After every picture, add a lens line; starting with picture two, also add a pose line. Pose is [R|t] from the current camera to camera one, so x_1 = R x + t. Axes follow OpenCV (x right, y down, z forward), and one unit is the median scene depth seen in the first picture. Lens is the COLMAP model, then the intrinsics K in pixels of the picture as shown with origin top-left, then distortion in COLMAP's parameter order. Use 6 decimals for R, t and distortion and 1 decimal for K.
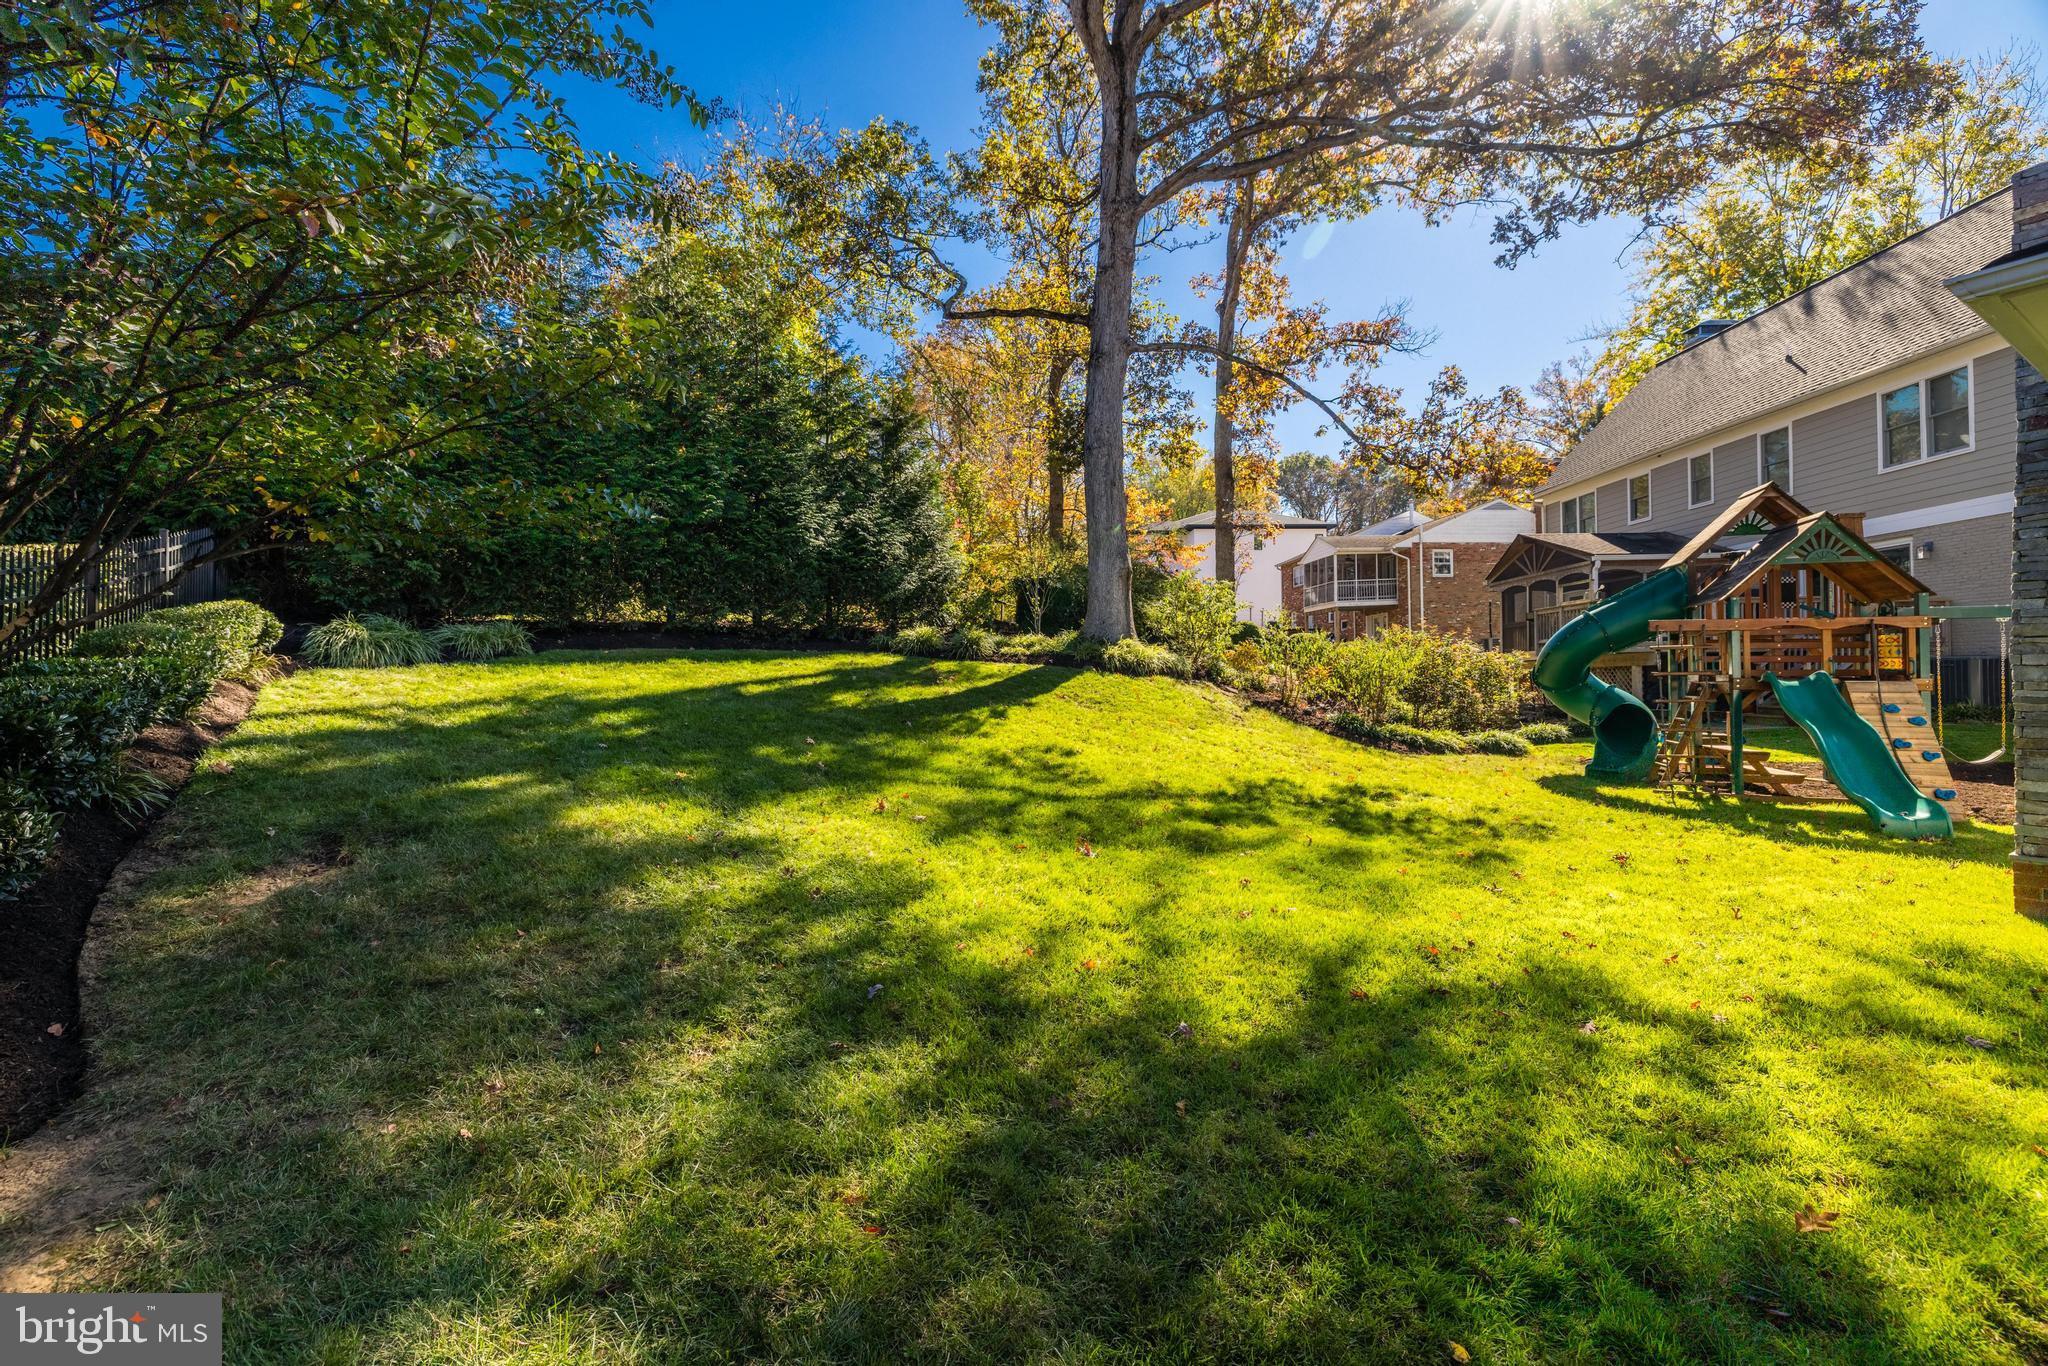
lens RADIAL K [[845.2, 0, 1032.0], [0, 845.2, 673.0], [0, 0, 1]] dist [0.000563, 0.000252]
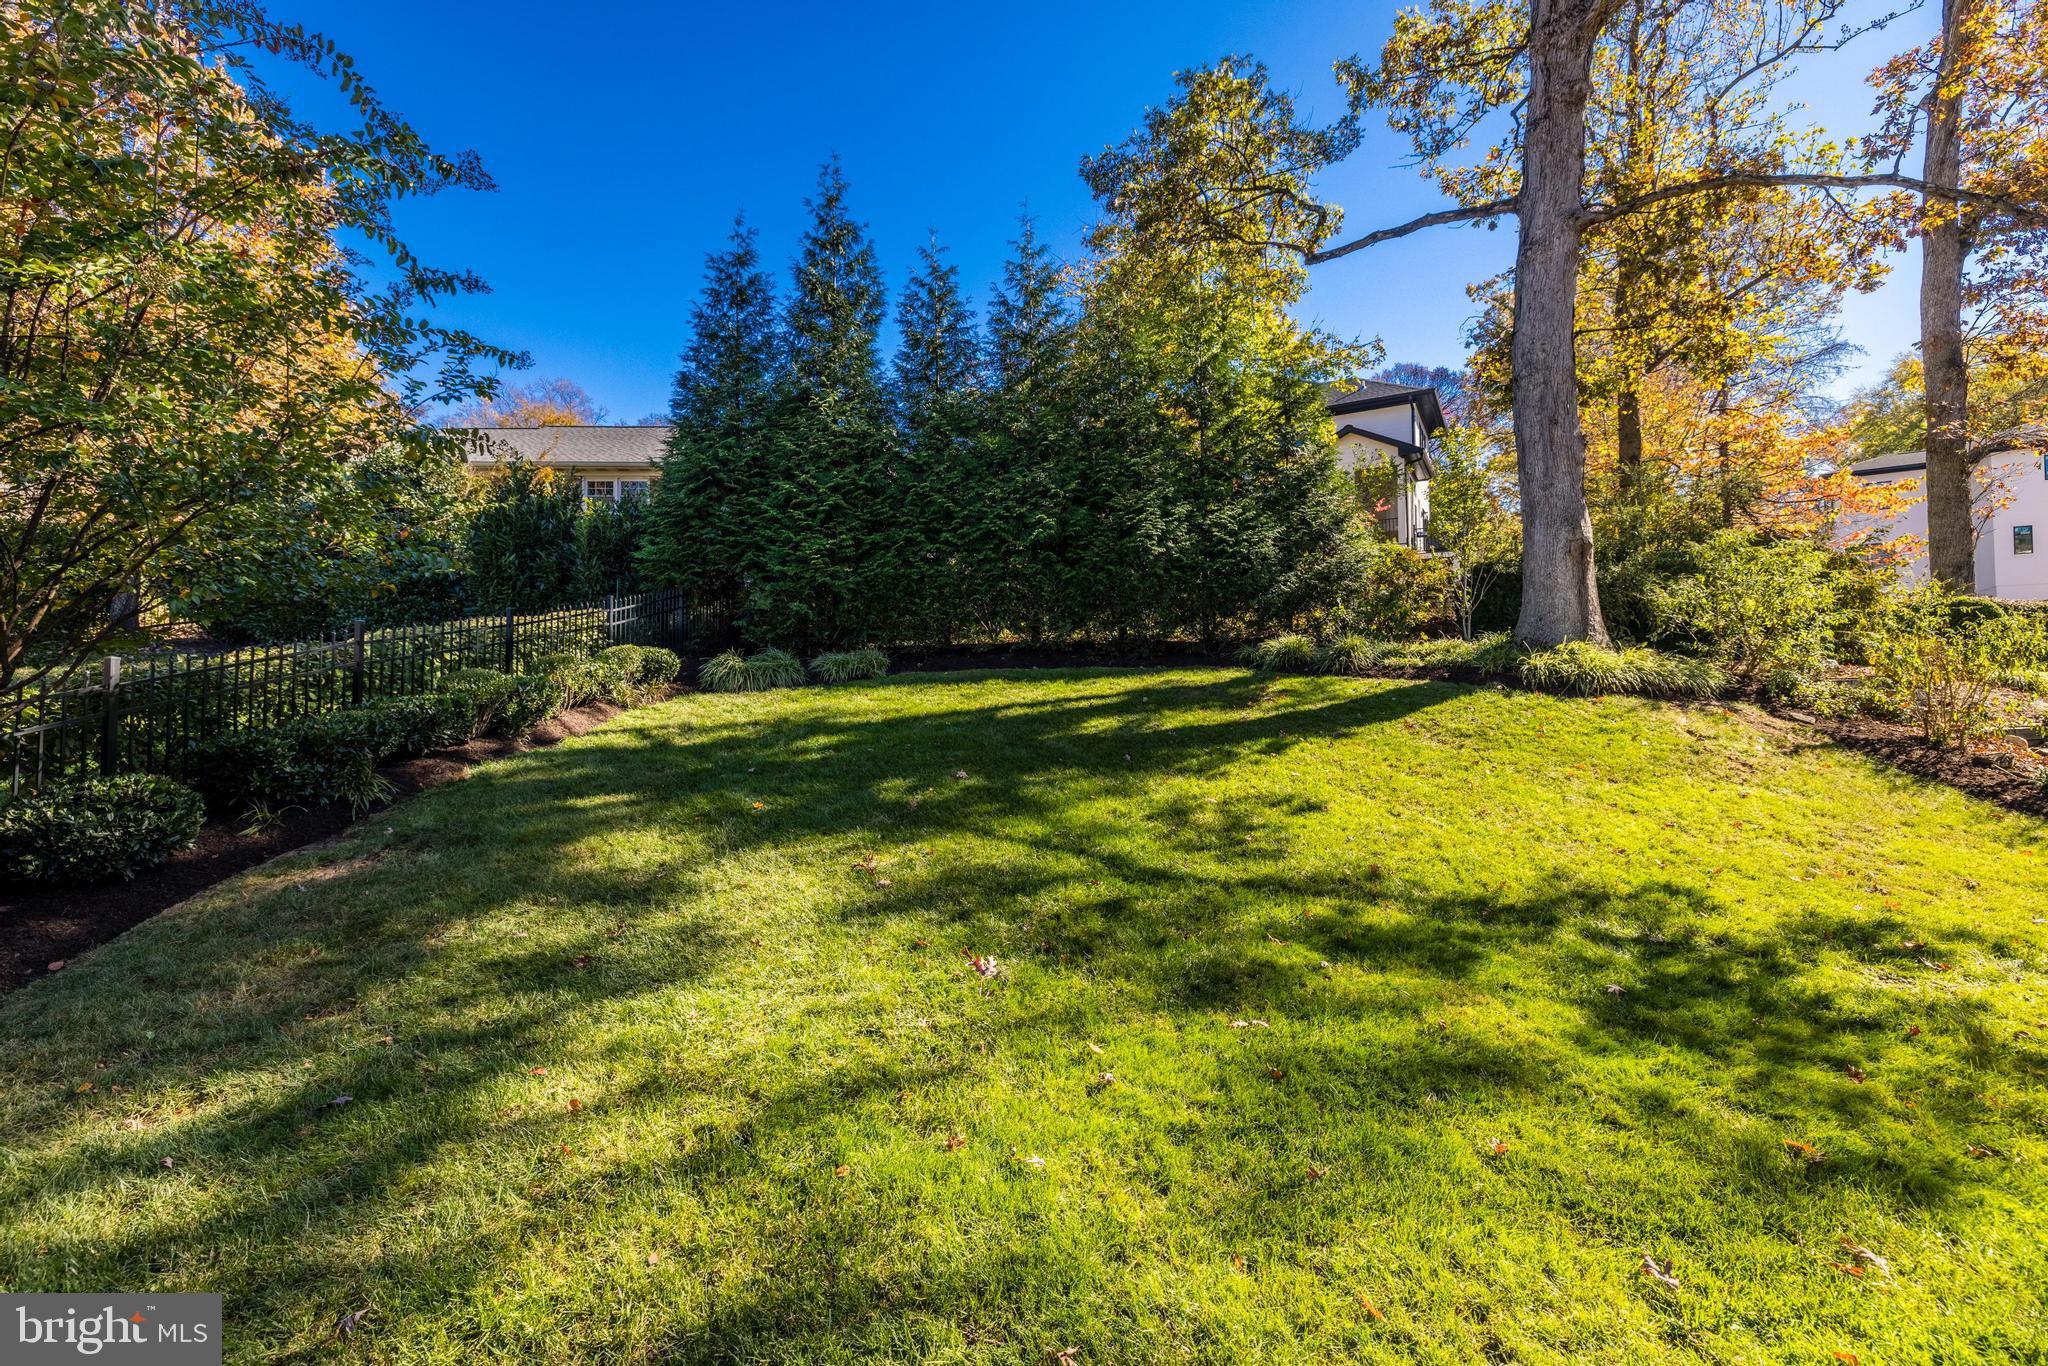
lens RADIAL K [[854.7, 0, 1008.2], [0, 854.7, 666.3], [0, 0, 1]] dist [-0.000647, 0.000039]
pose [[0.769177, -0.017358, -0.638800, 0.210342], [0.008036, 0.999815, -0.017492, -0.012001], [0.638985, 0.008321, 0.769174, 0.174080]]
